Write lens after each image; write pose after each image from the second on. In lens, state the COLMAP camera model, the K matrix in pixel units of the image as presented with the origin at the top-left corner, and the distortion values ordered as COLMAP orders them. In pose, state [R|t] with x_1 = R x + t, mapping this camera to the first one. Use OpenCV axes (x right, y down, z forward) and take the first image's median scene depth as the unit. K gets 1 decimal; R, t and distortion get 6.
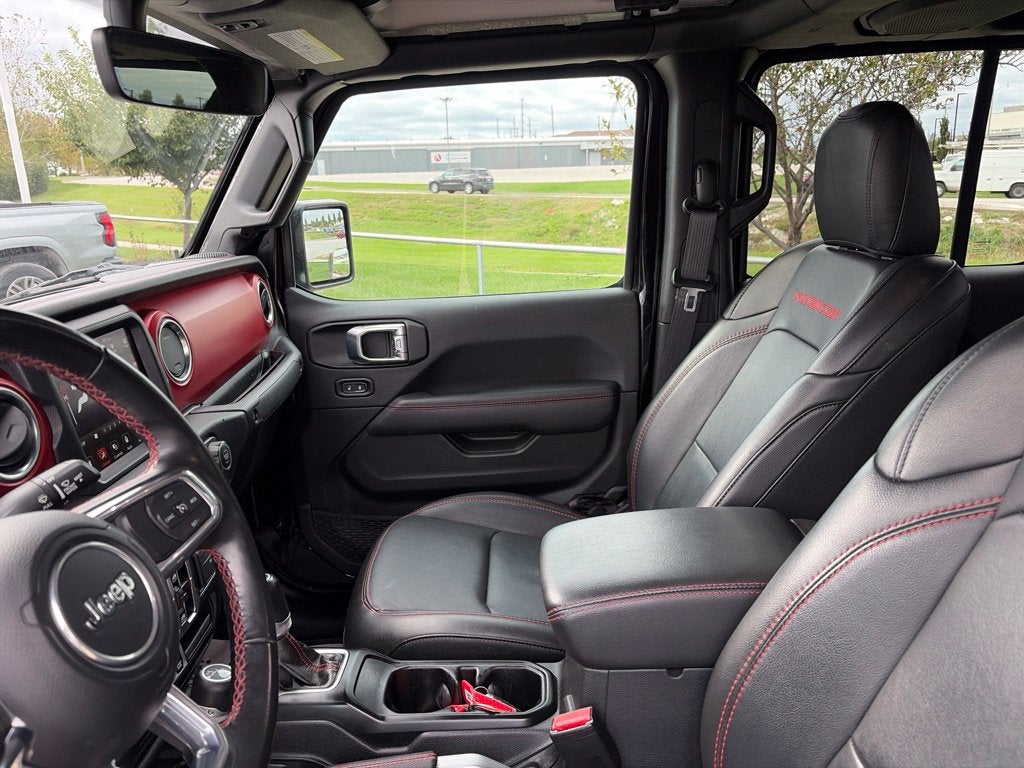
lens RADIAL K [[759.5, 0, 487.7], [0, 759.5, 379.0], [0, 0, 1]] dist [0.012561, -0.009041]
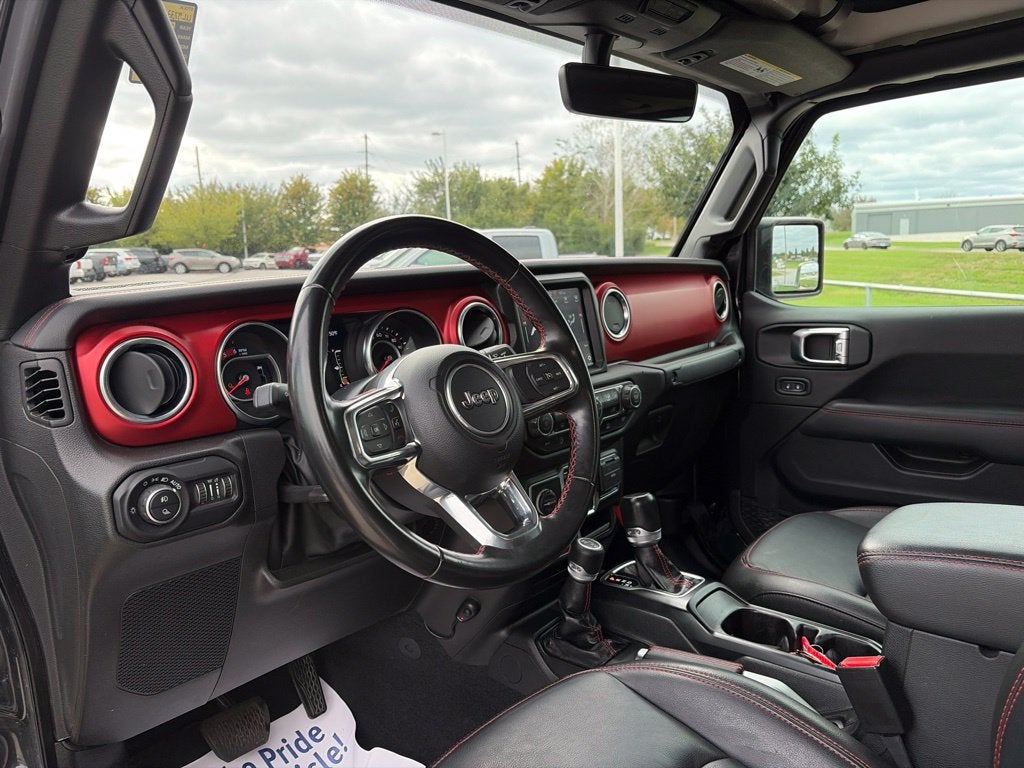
lens RADIAL K [[759.5, 0, 507.8], [0, 759.5, 387.7], [0, 0, 1]] dist [0.012561, -0.009041]
pose [[0.771899, 0.114192, -0.625405, 0.193894], [-0.157450, 0.987427, -0.014038, 0.096623], [0.615939, 0.109306, 0.780174, -0.080340]]
